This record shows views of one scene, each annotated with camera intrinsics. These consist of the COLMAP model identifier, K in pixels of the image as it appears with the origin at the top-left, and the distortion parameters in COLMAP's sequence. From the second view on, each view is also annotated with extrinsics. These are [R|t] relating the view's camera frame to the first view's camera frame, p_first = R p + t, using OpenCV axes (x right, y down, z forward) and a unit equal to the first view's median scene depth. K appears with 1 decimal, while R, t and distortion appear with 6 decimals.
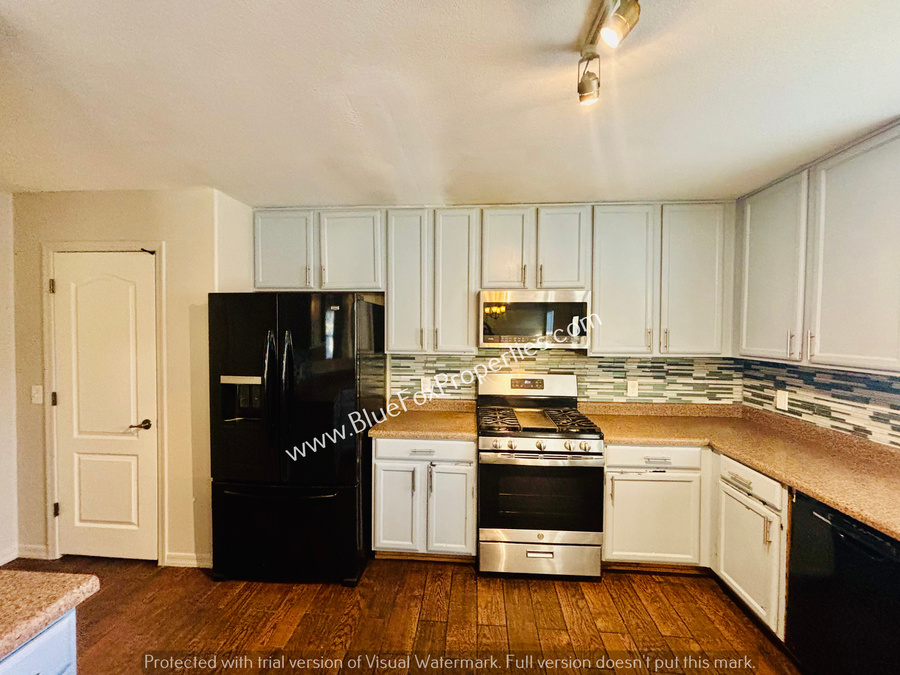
lens RADIAL K [[361.4, 0, 446.7], [0, 361.4, 338.7], [0, 0, 1]] dist [0.000897, 0.000452]
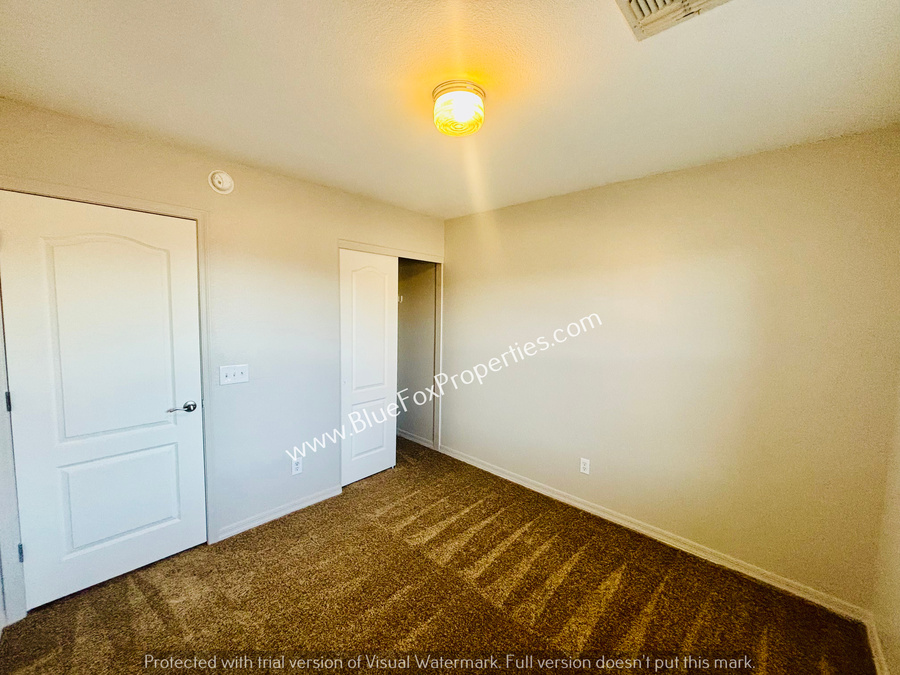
lens RADIAL K [[361.4, 0, 444.9], [0, 361.4, 342.6], [0, 0, 1]] dist [0.000897, 0.000452]
pose [[0.629393, -0.069111, 0.774008, -1.026977], [-0.003804, 0.995751, 0.092004, -0.014791], [-0.777078, -0.060851, 0.626456, -0.075266]]
